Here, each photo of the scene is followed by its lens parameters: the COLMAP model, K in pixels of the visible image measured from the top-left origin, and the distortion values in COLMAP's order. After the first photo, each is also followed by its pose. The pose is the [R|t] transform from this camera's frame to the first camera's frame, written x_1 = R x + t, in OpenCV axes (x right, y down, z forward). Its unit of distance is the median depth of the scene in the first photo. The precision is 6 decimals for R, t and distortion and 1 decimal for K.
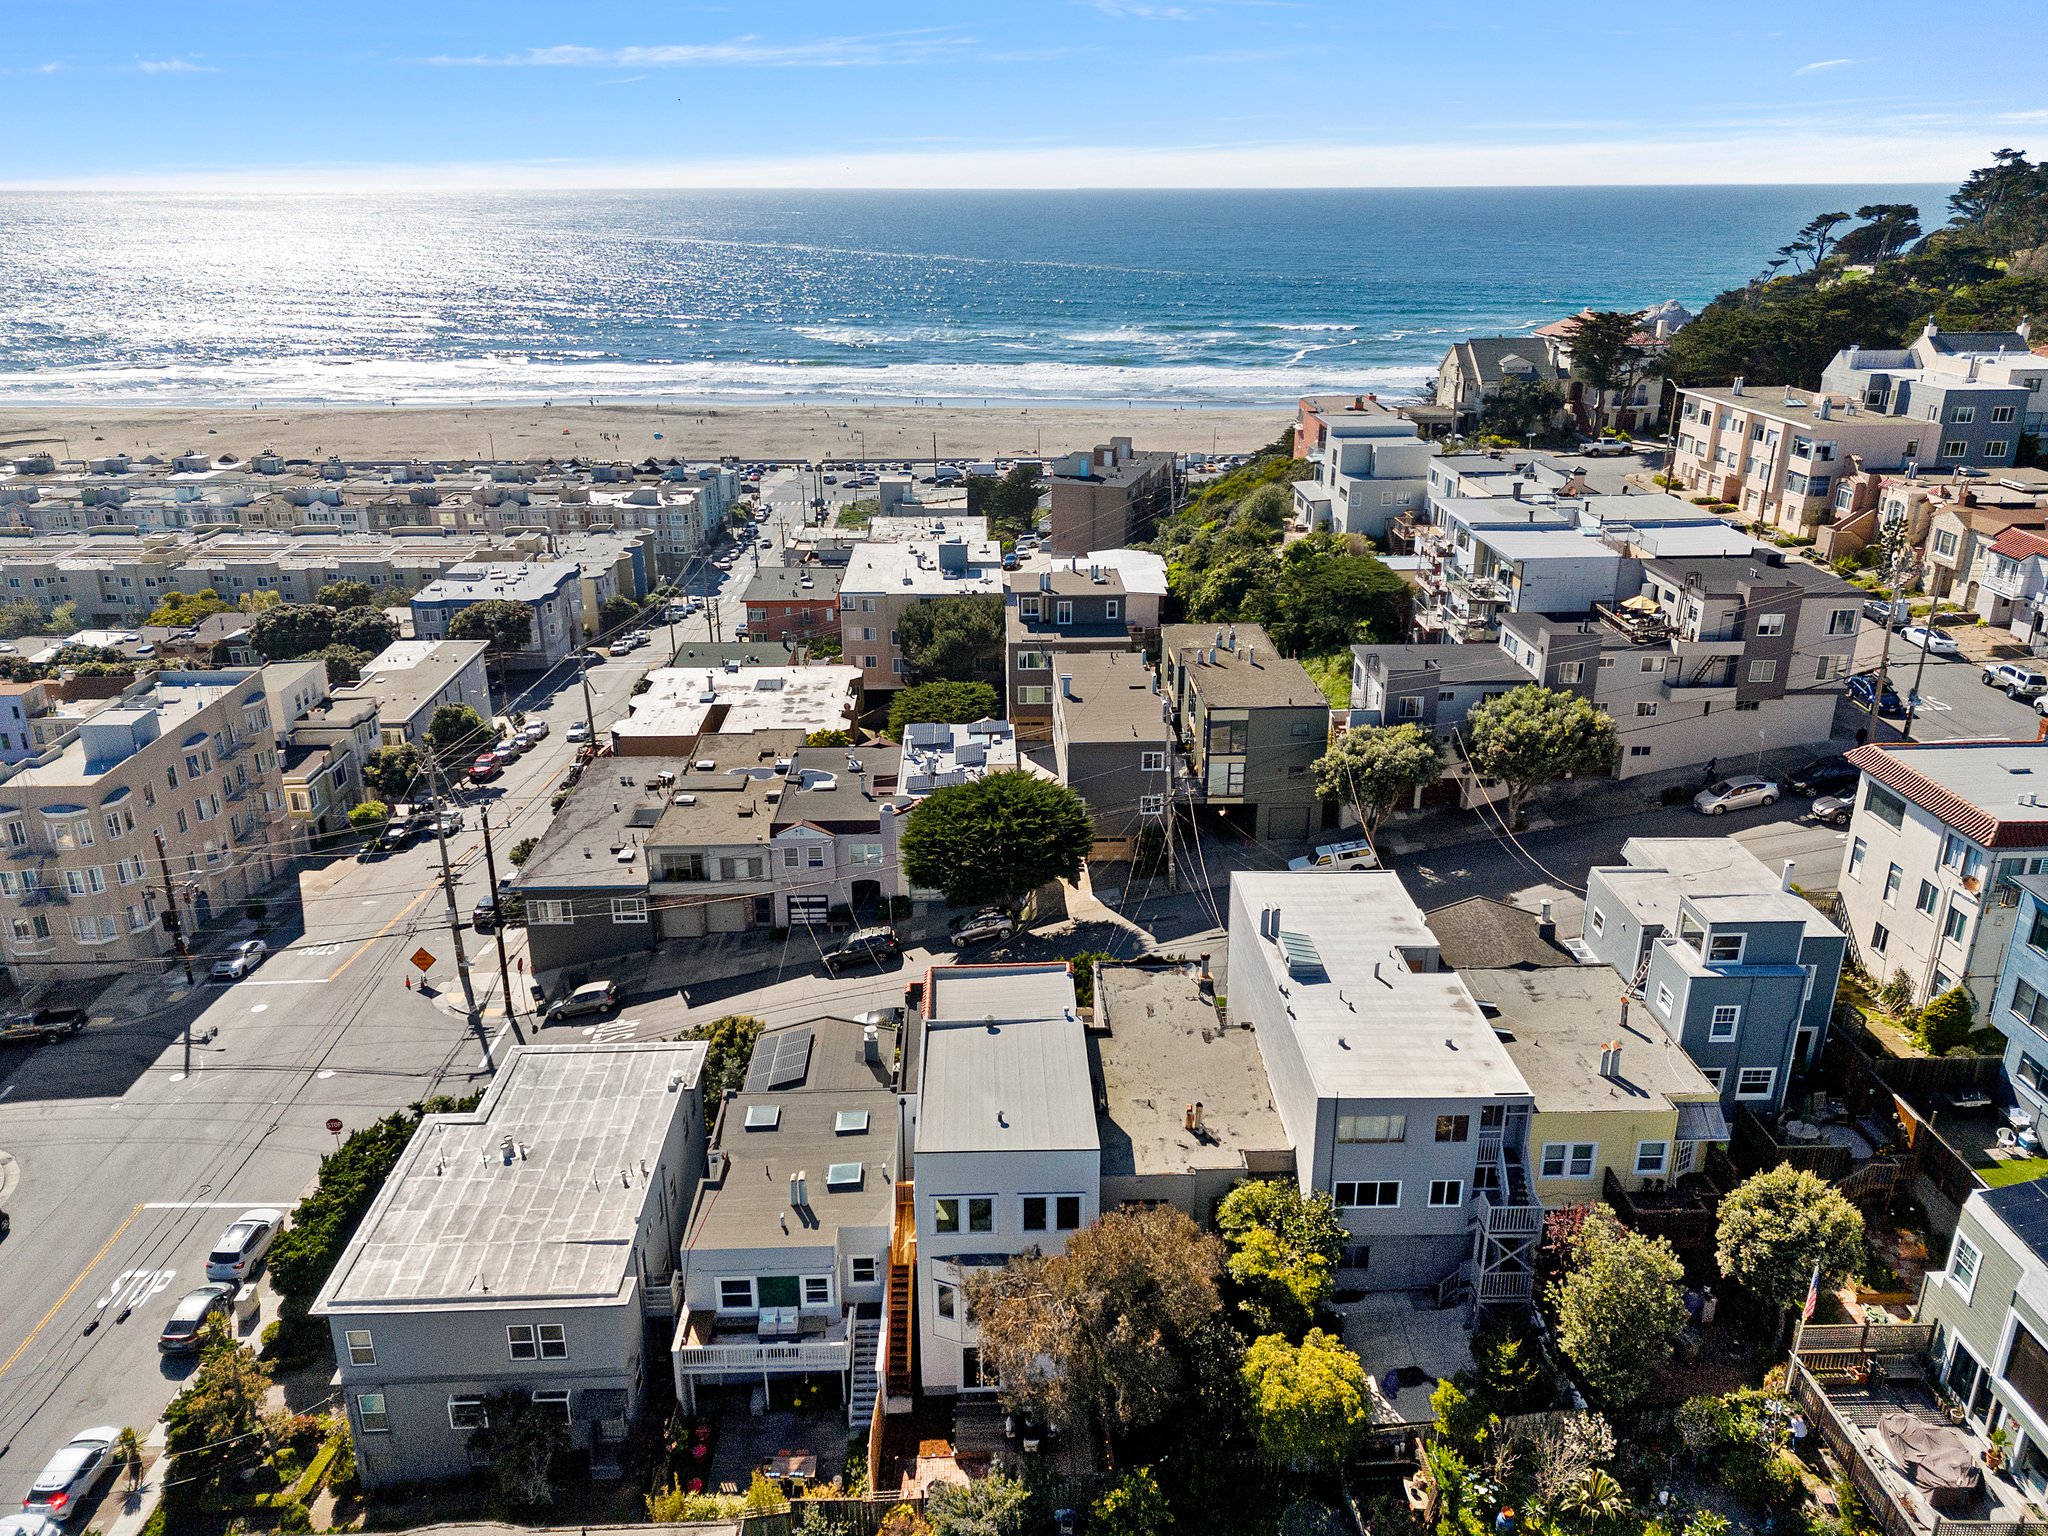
lens RADIAL K [[1512.6, 0, 1034.0], [0, 1512.6, 771.3], [0, 0, 1]] dist [0.067150, -0.055973]
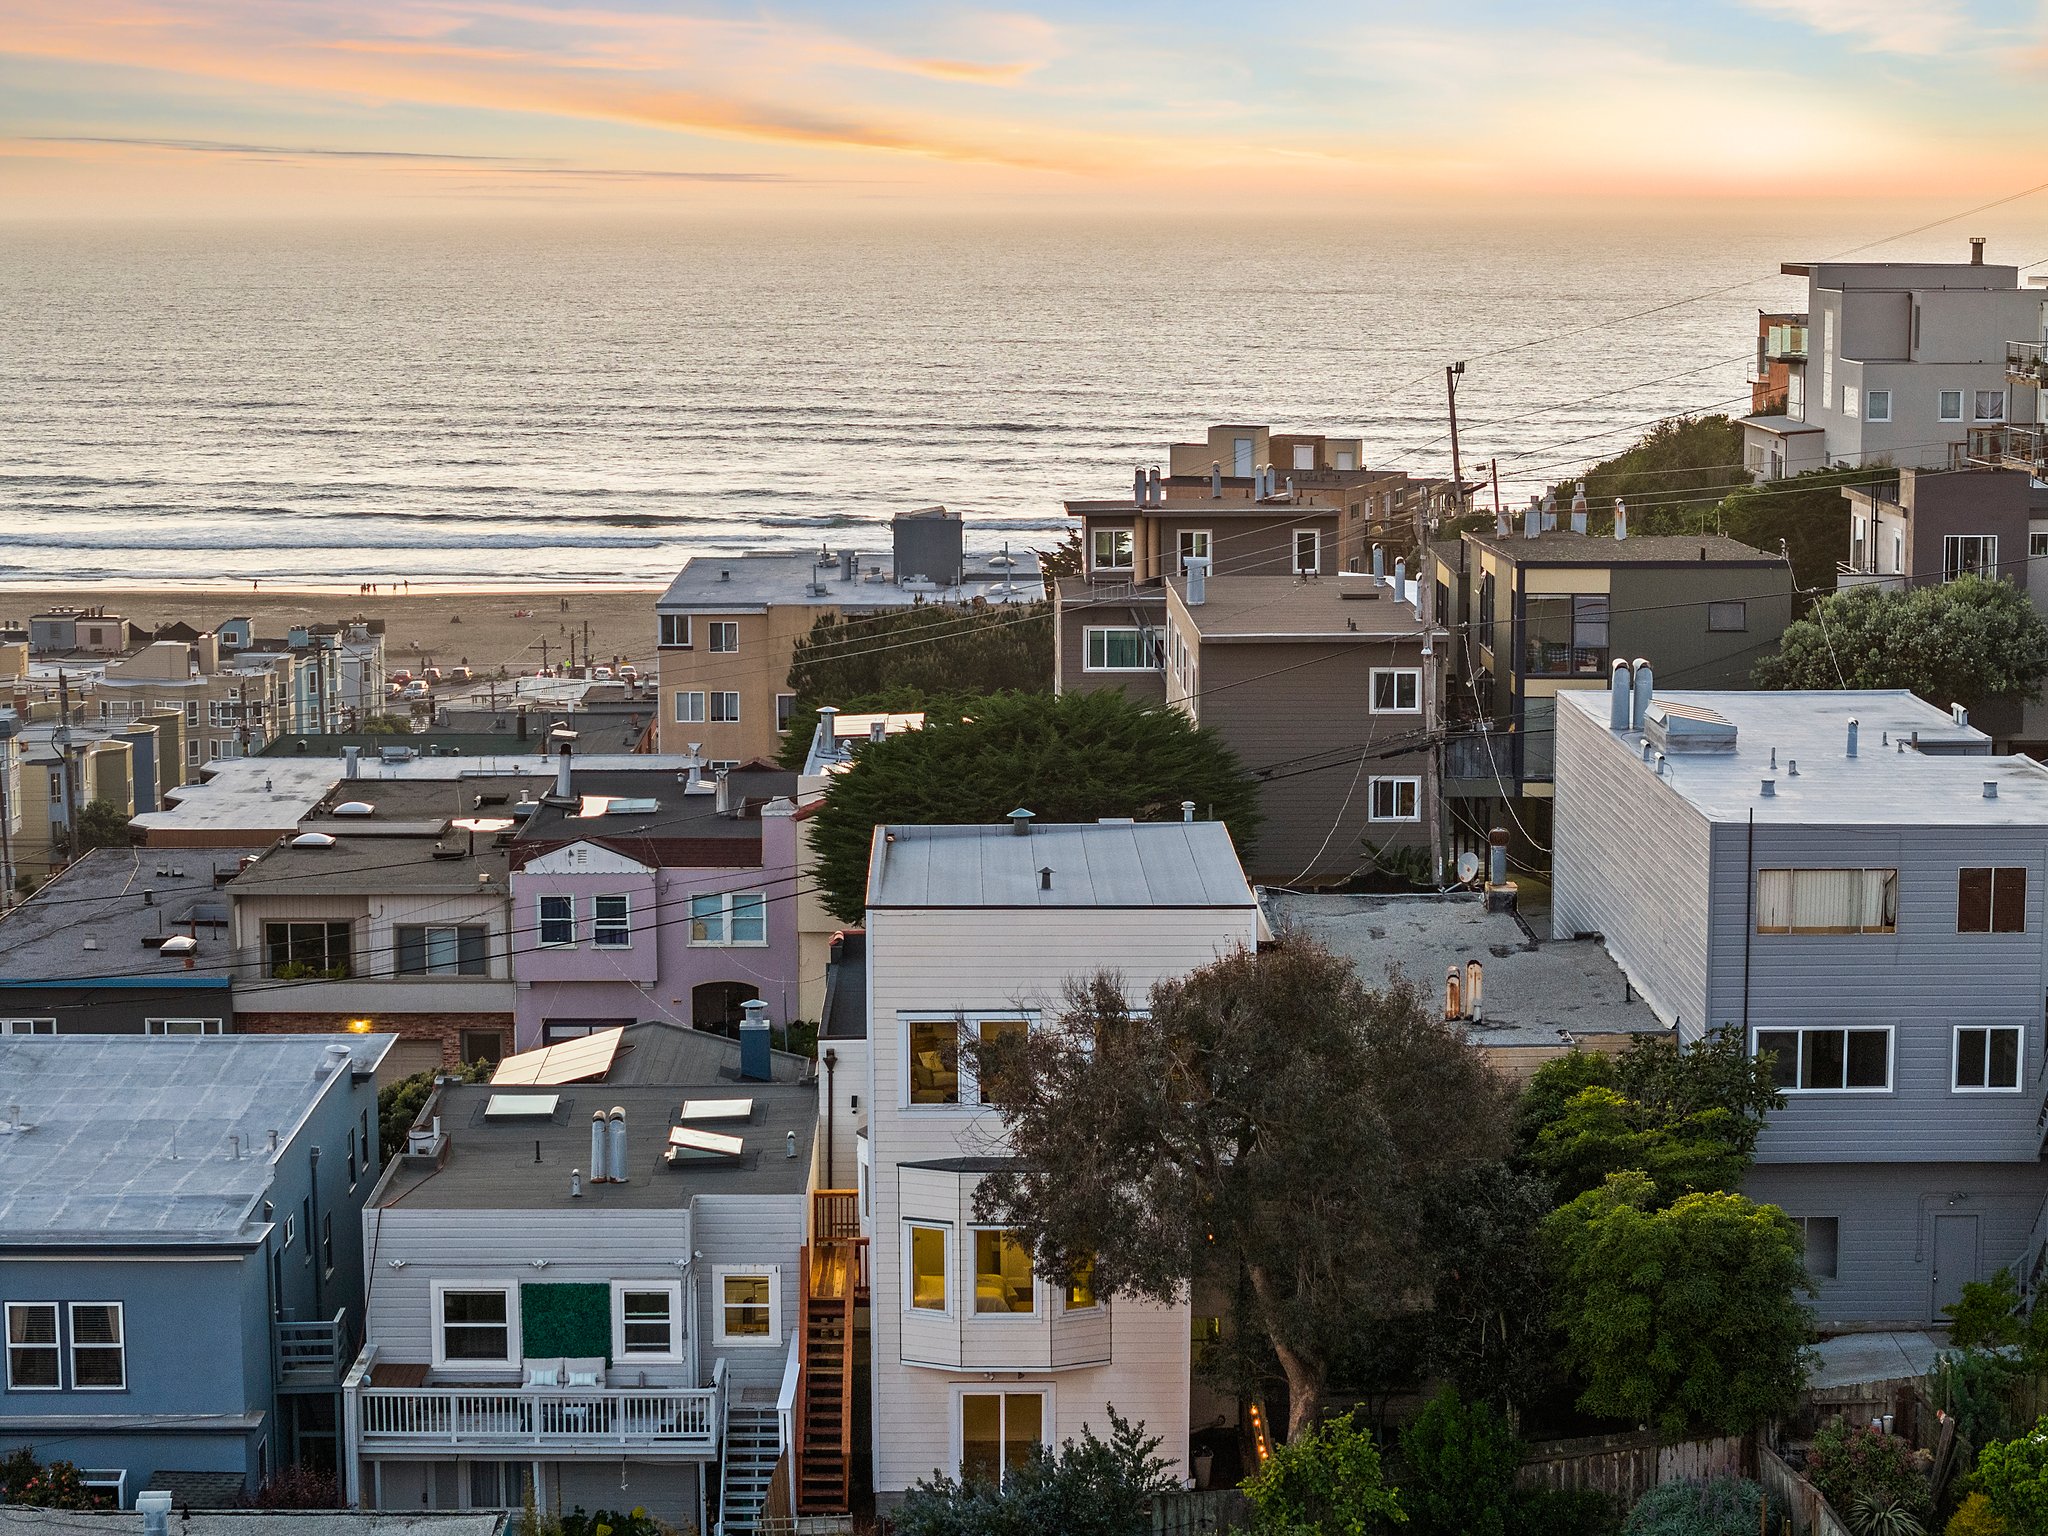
lens RADIAL K [[4159.4, 0, 1029.9], [0, 4159.4, 760.2], [0, 0, 1]] dist [-0.119275, 0.000000]
pose [[0.999743, -0.002925, -0.022501, 0.002659], [-0.002350, 0.972977, -0.230890, 0.463749], [0.022568, 0.230883, 0.972720, -0.259584]]
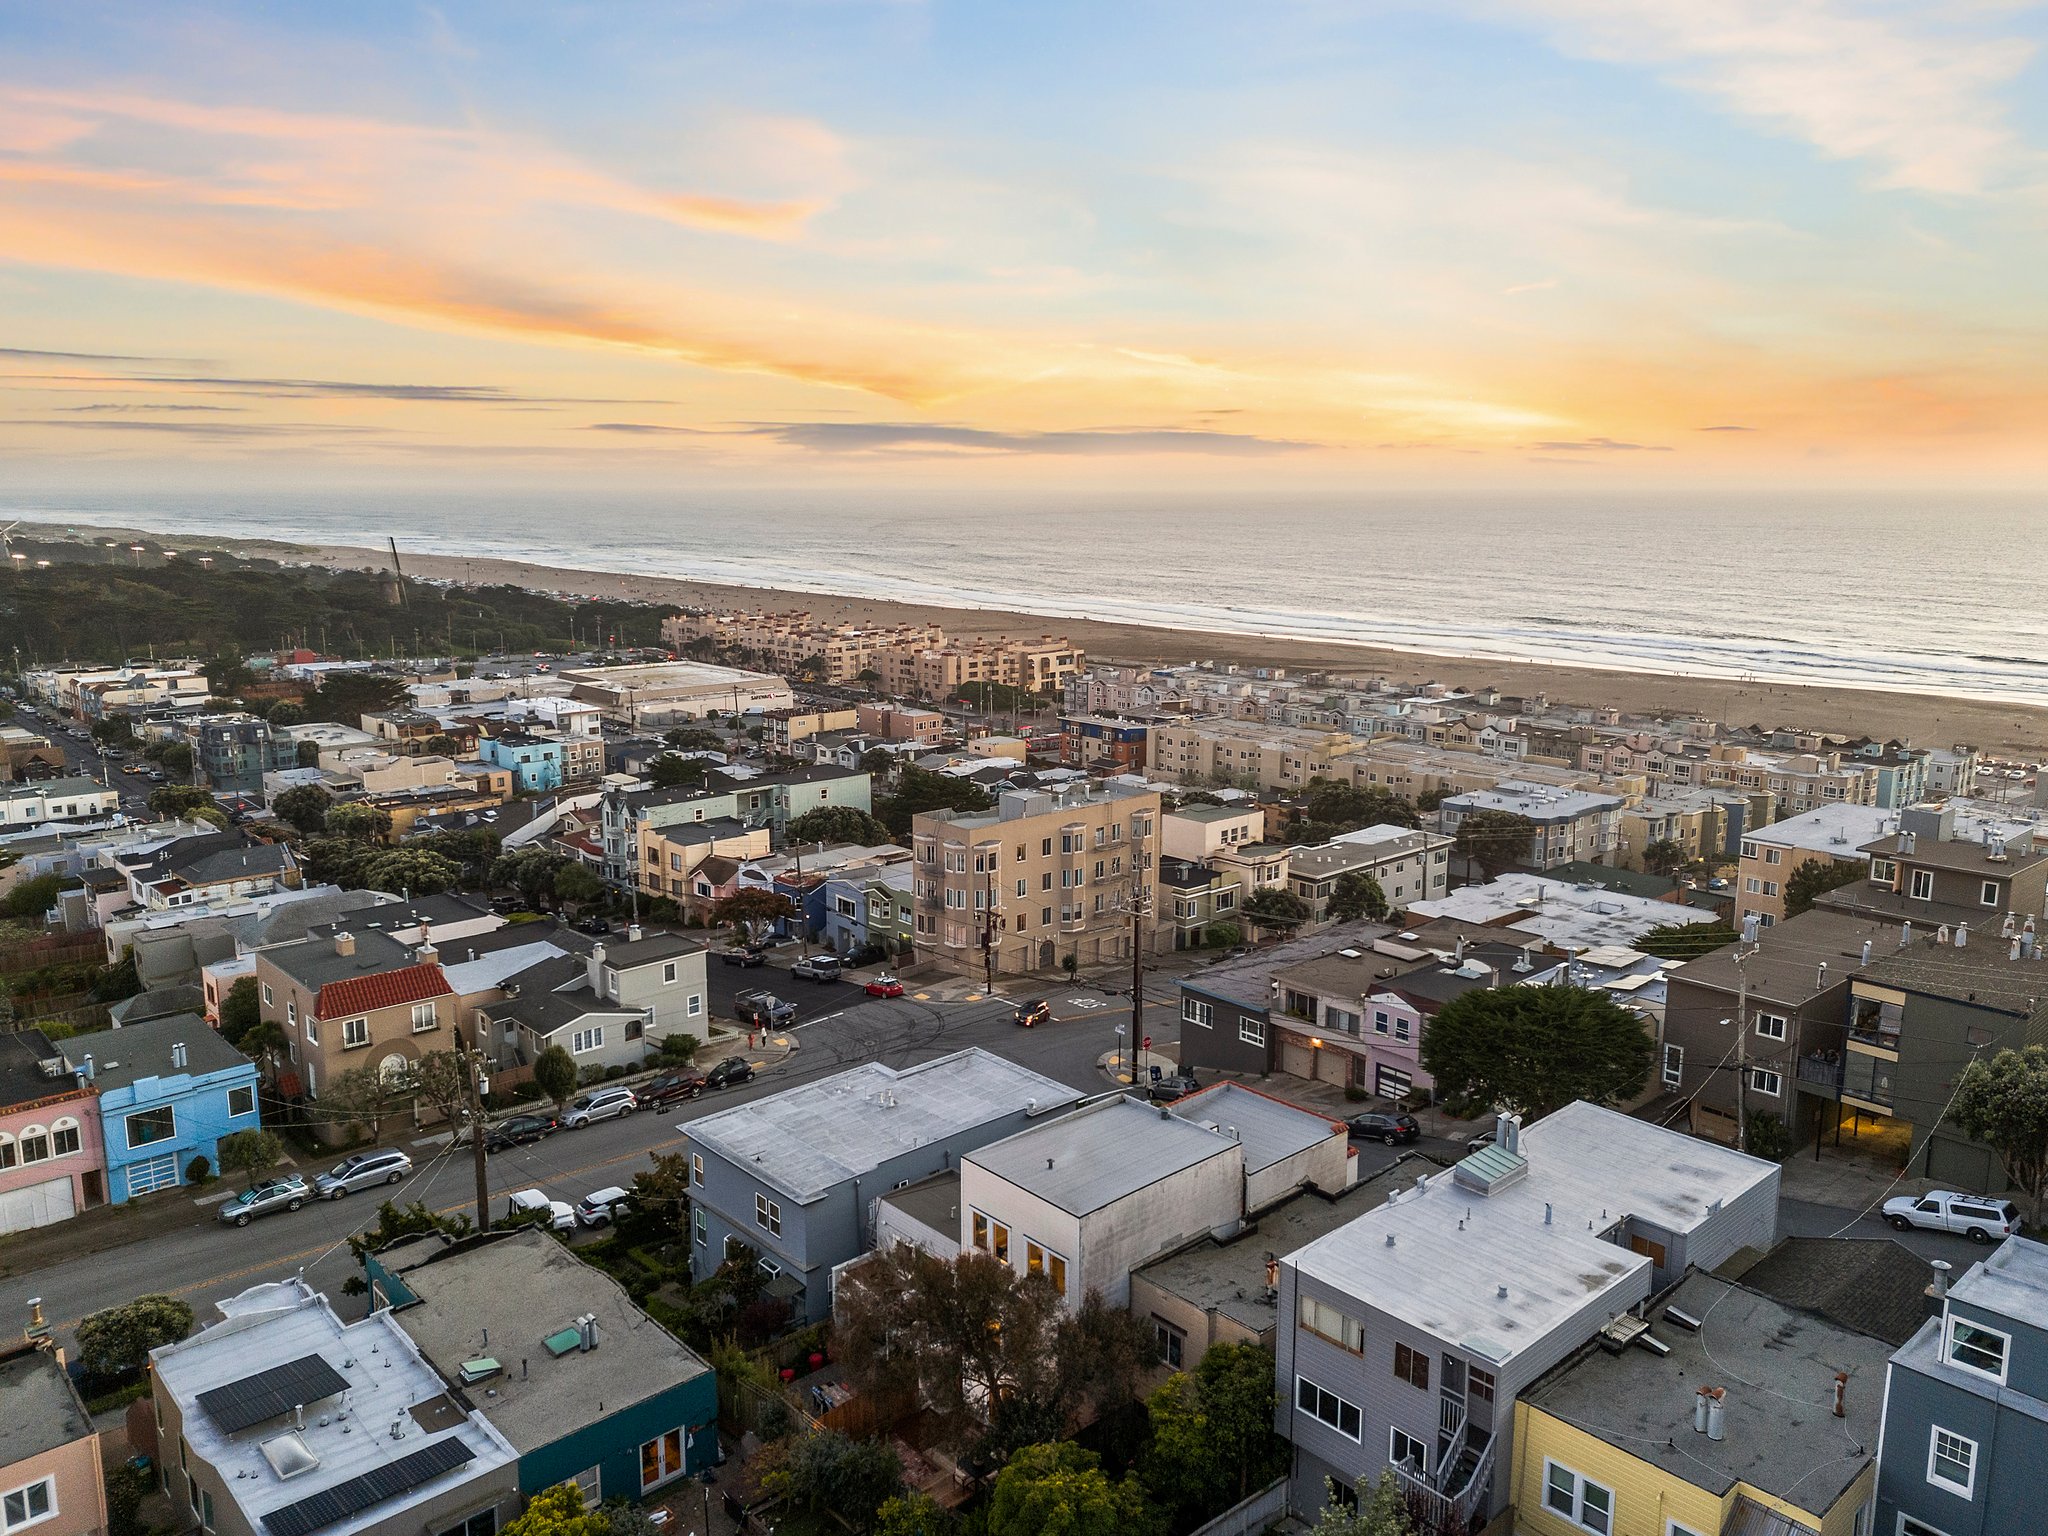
lens RADIAL K [[1512.6, 0, 1027.2], [0, 1512.6, 714.5], [0, 0, 1]] dist [0.067150, -0.055973]
pose [[0.645596, 0.114585, -0.755034, 0.685913], [-0.275051, 0.957216, -0.089916, 0.027318], [0.712427, 0.265722, 0.649492, 0.207716]]
